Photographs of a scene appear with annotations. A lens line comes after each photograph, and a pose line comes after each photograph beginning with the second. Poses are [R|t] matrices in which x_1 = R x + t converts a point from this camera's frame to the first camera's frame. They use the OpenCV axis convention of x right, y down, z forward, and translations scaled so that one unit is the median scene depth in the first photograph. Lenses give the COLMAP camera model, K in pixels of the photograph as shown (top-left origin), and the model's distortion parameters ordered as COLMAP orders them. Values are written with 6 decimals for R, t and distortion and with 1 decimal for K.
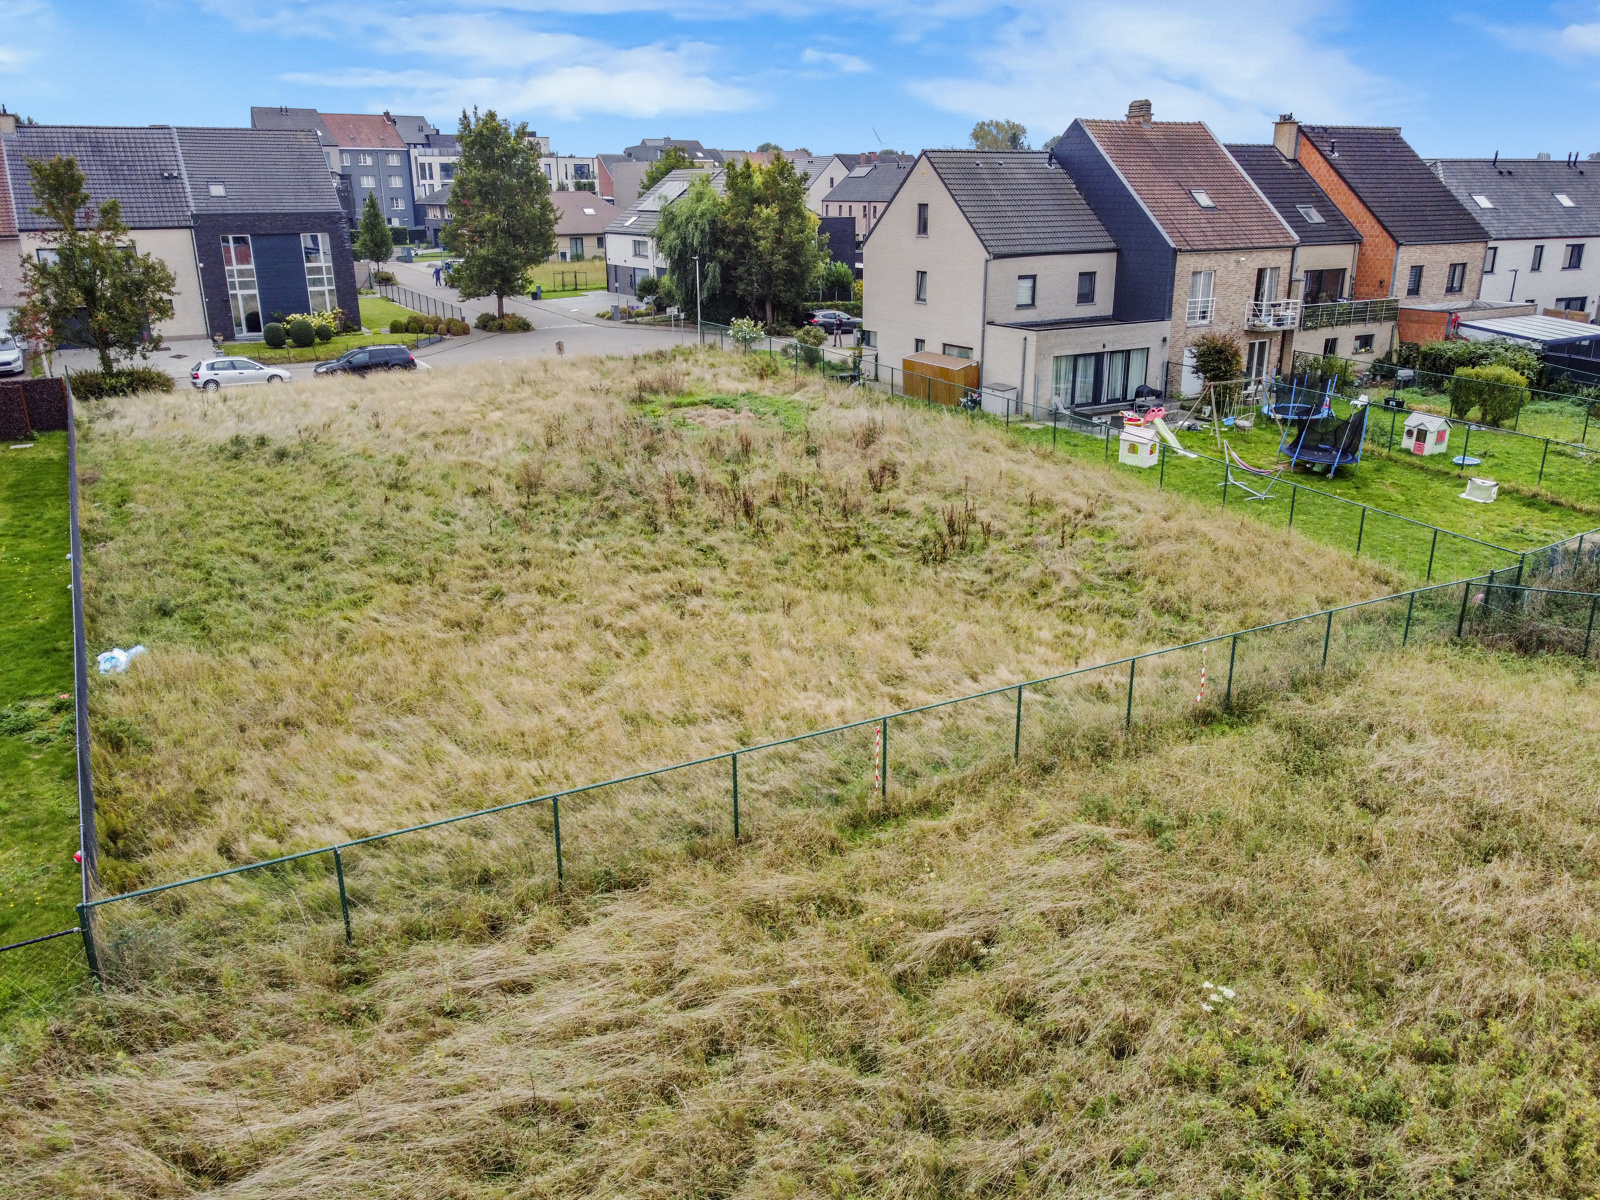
lens RADIAL K [[1220.4, 0, 803.5], [0, 1220.4, 597.5], [0, 0, 1]] dist [0.005461, -0.010141]
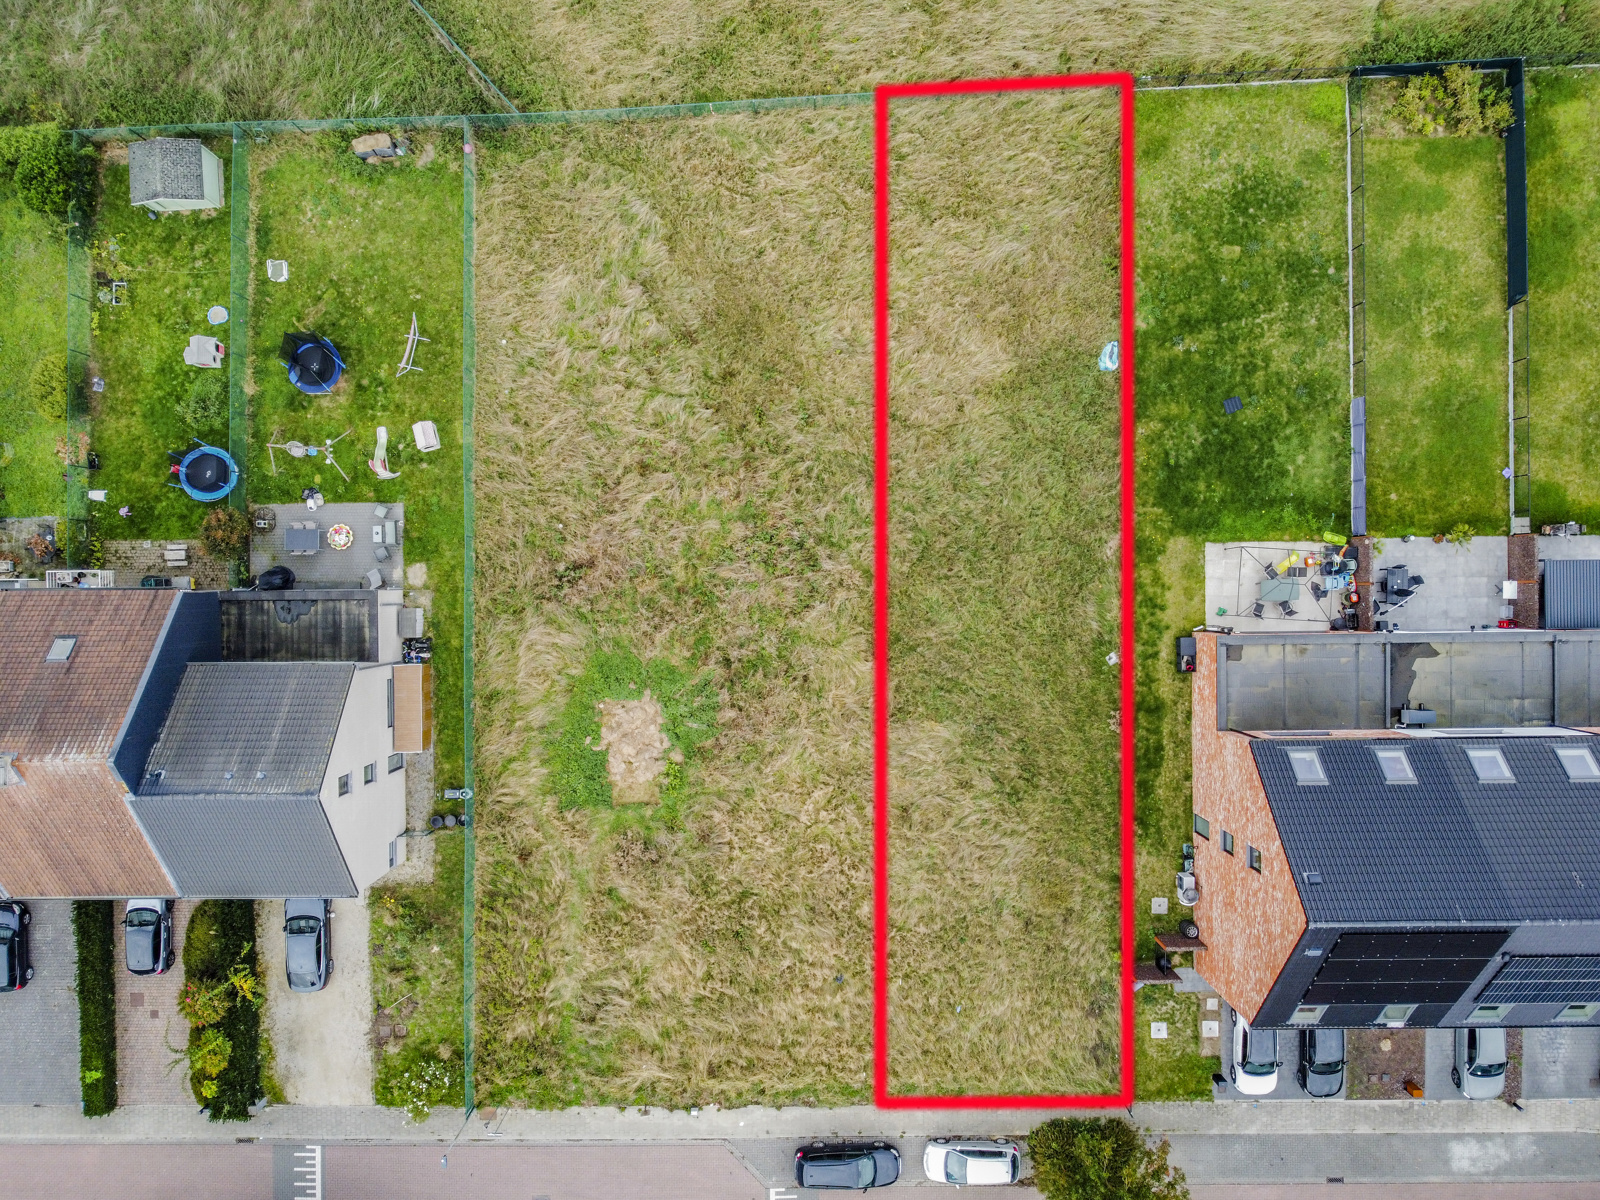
lens RADIAL K [[1220.4, 0, 803.0], [0, 1220.4, 602.2], [0, 0, 1]] dist [0.005461, -0.010141]
pose [[-0.872370, -0.488827, -0.004397, -0.129030], [0.162377, -0.298243, 0.940577, -1.076912], [-0.461090, 0.819817, 0.339552, 0.403289]]
